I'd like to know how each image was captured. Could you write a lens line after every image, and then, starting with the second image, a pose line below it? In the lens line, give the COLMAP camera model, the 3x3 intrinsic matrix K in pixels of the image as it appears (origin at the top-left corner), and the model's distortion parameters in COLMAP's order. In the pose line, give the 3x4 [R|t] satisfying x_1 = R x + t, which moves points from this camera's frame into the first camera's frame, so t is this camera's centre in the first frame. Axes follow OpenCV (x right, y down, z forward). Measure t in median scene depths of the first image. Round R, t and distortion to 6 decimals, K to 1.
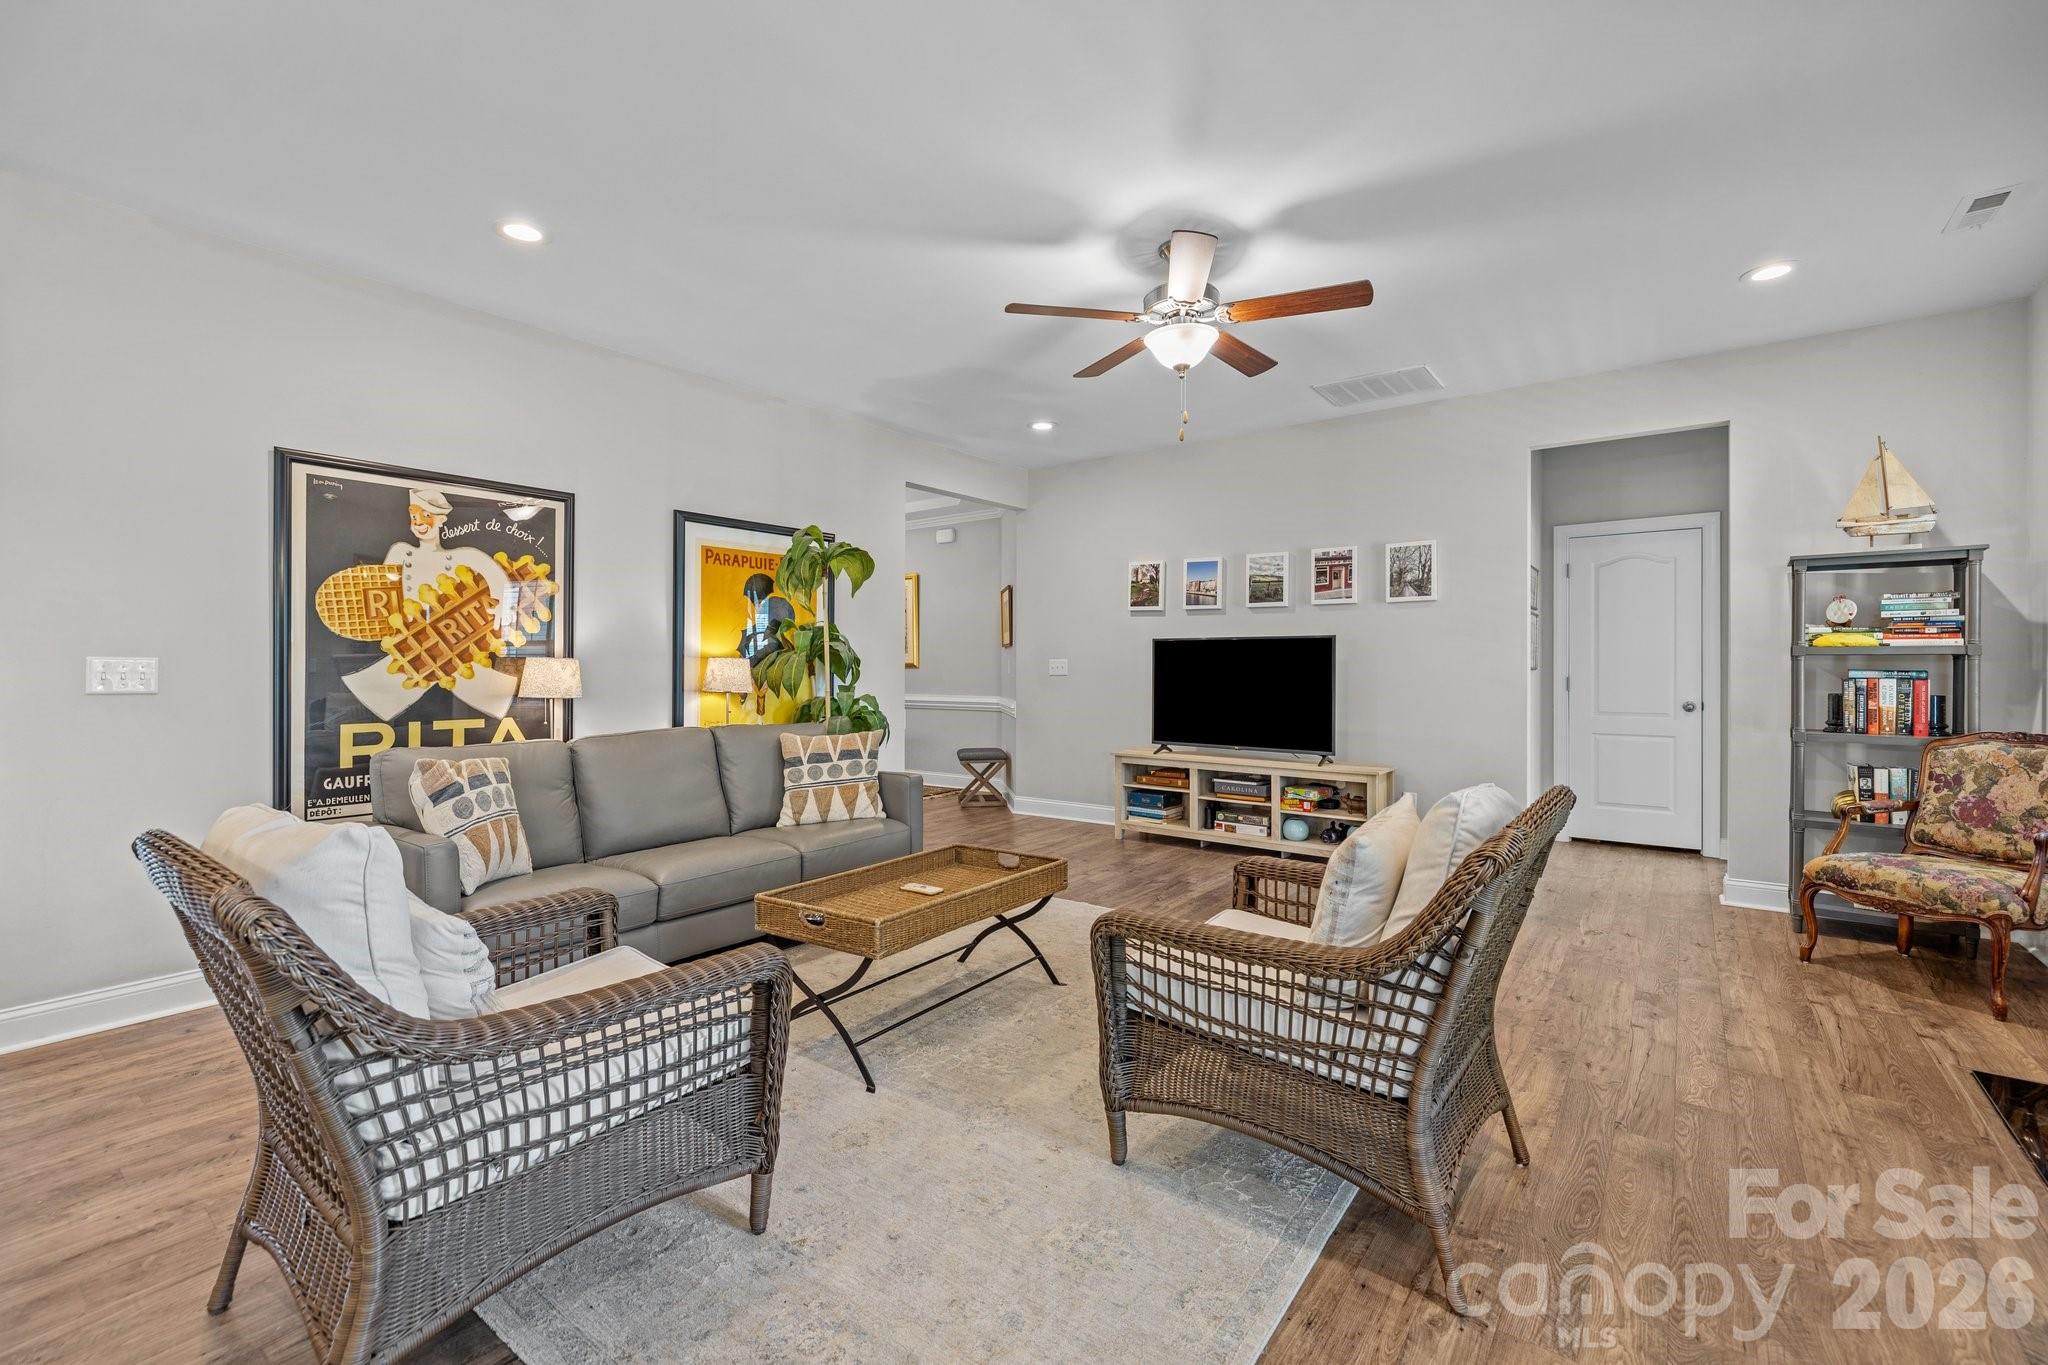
lens RADIAL K [[854.7, 0, 1024.8], [0, 854.7, 669.5], [0, 0, 1]] dist [-0.002461, -0.000466]
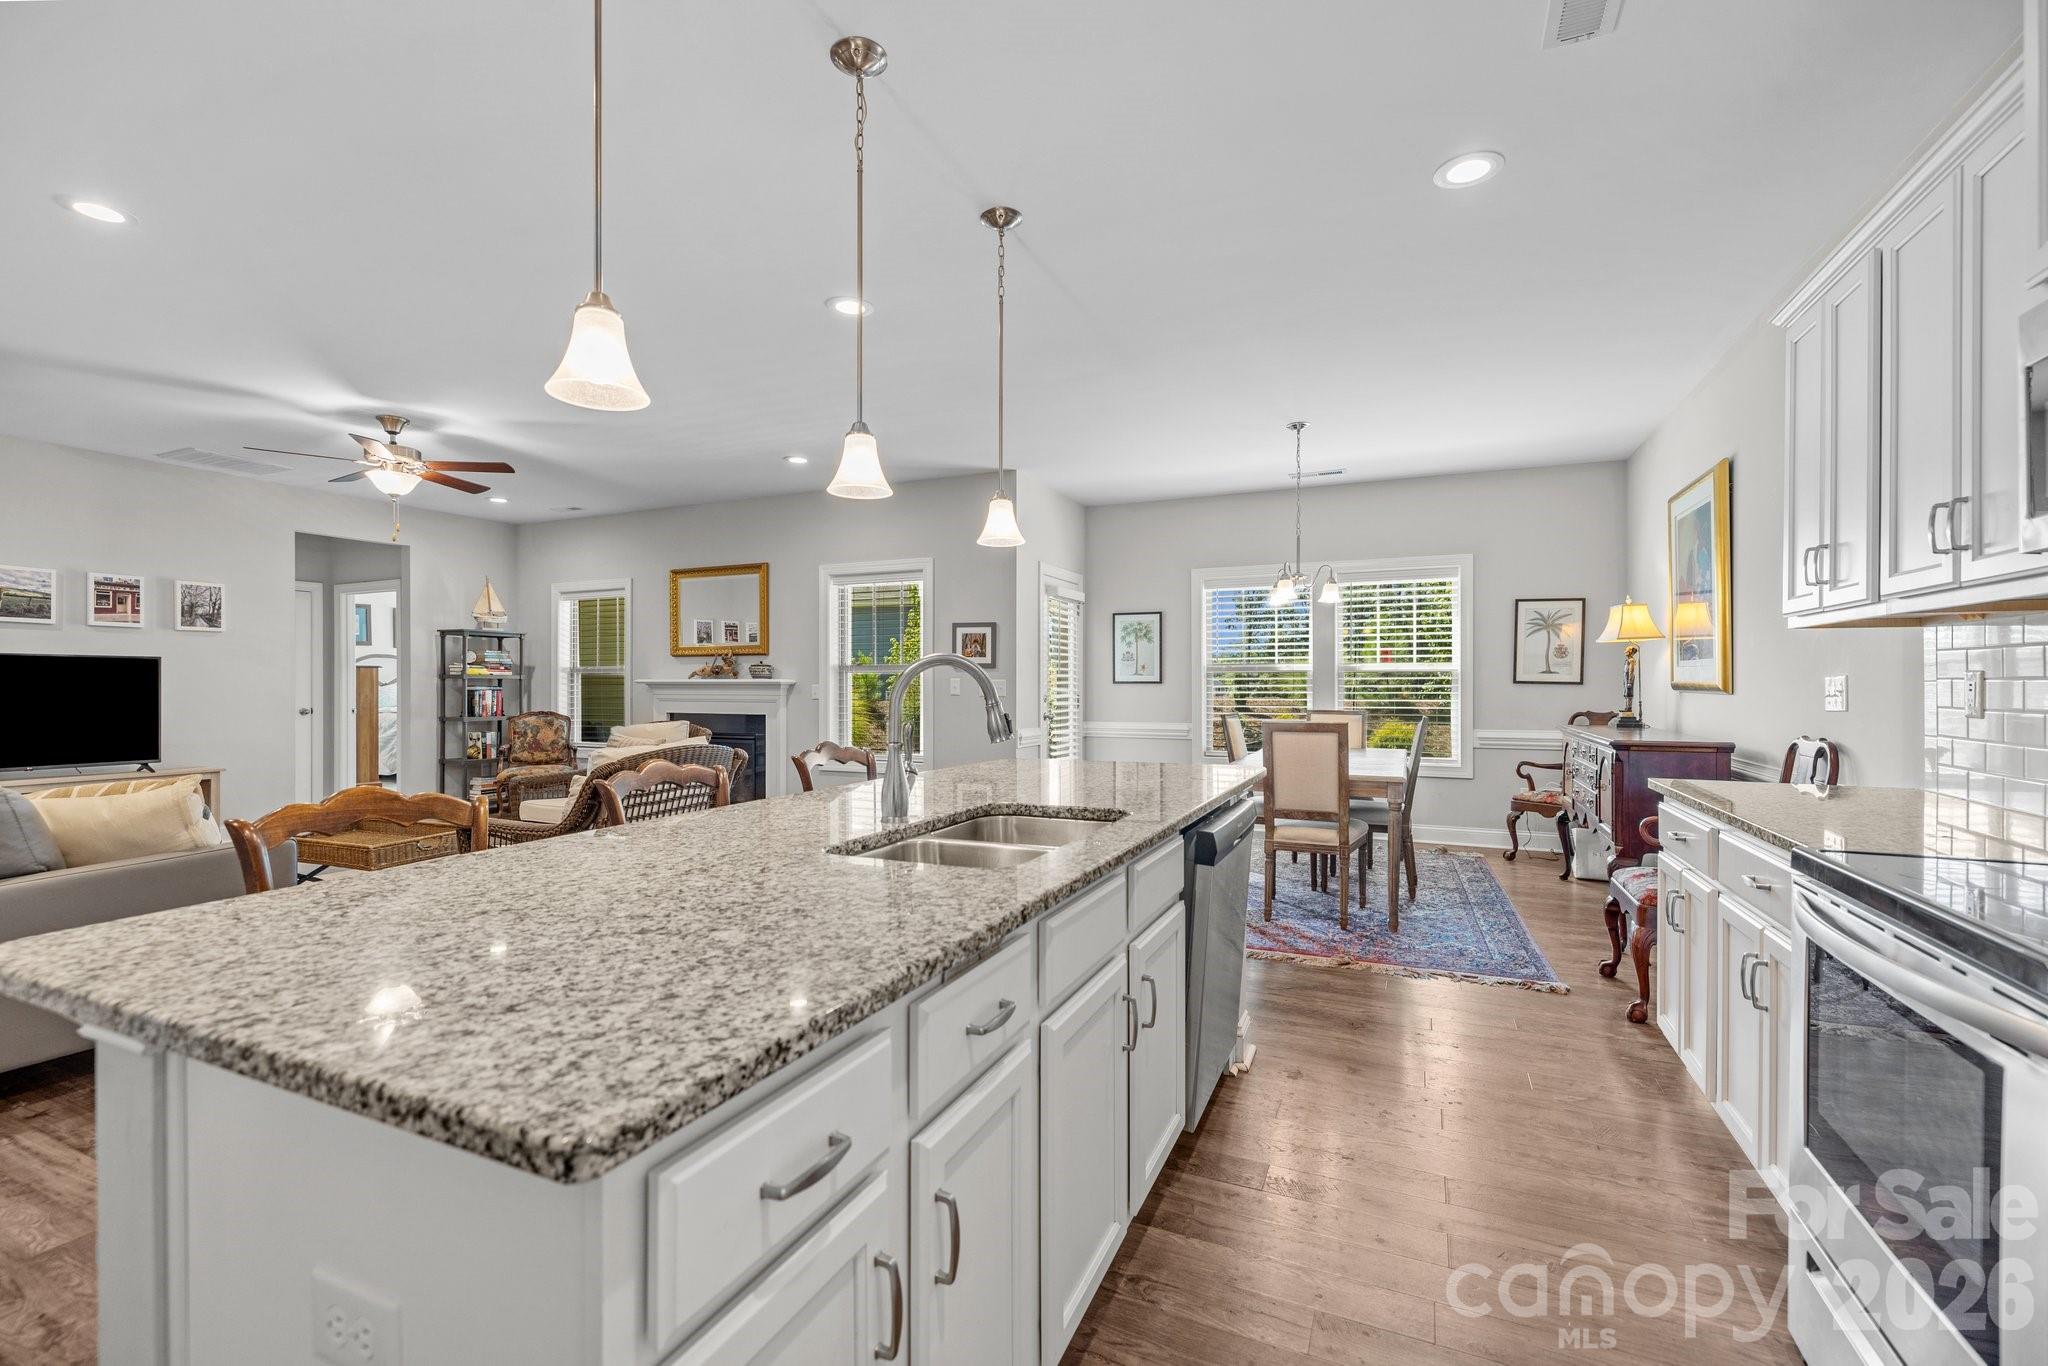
lens RADIAL K [[887.7, 0, 1027.0], [0, 887.7, 682.0], [0, 0, 1]] dist [-0.002635, 0.000001]
pose [[-0.212683, 0.002913, 0.977117, -1.330969], [0.003082, 0.999993, -0.002311, -0.000130], [-0.977116, 0.002520, -0.212691, 0.147652]]
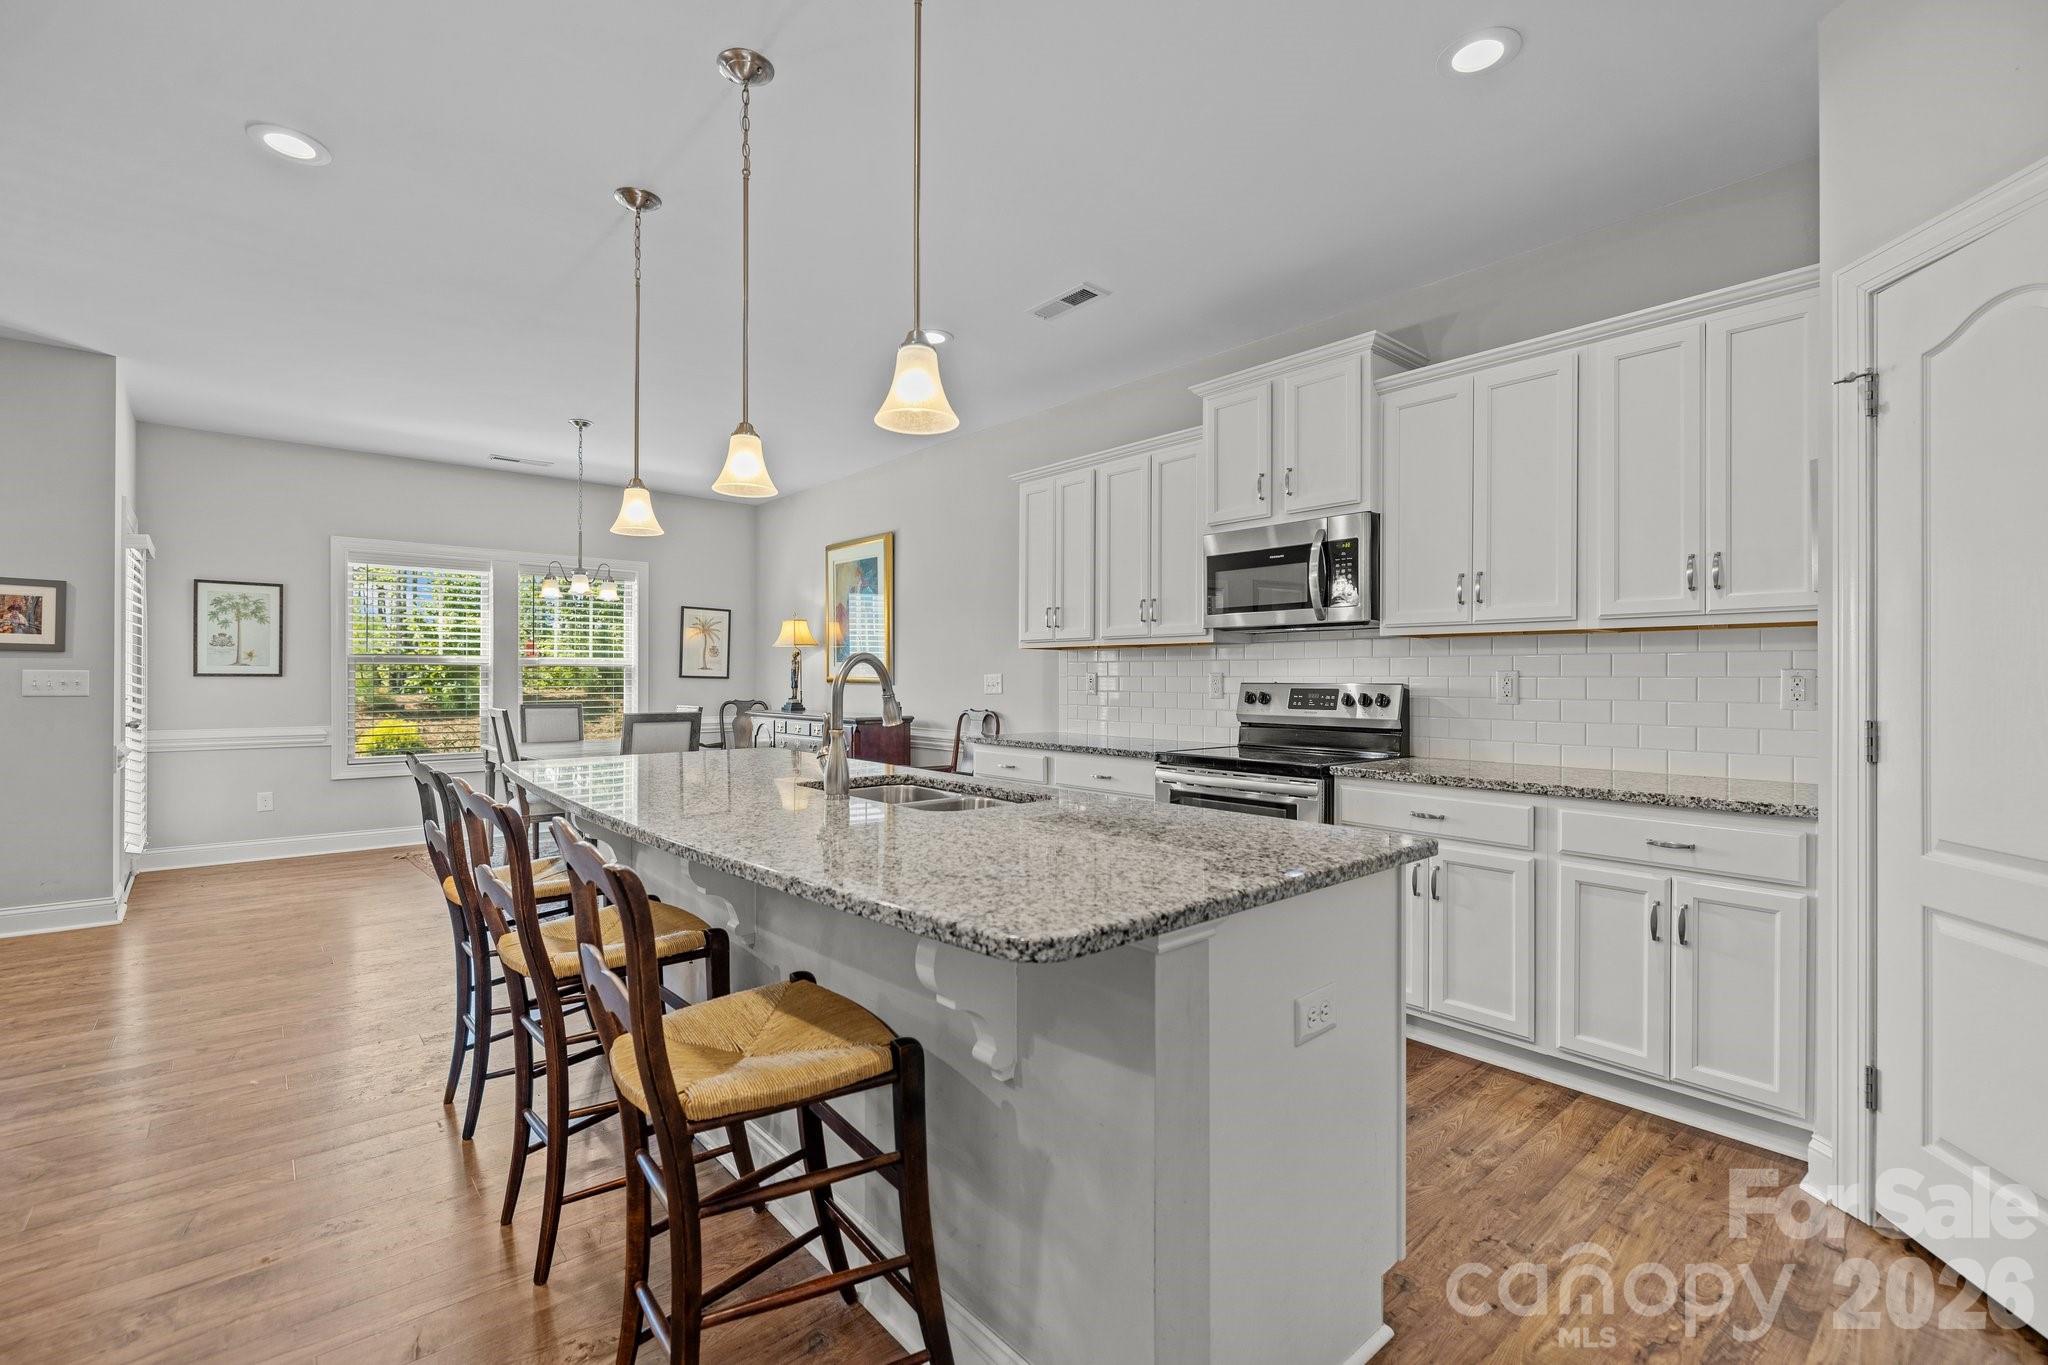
lens RADIAL K [[900.2, 0, 1013.9], [0, 900.2, 677.3], [0, 0, 1]] dist [0.001421, 0.000110]
pose [[-0.977467, -0.001252, 0.211083, -1.050103], [-0.001045, 0.999999, 0.001095, -0.001674], [-0.211084, 0.000849, -0.977468, 0.671803]]
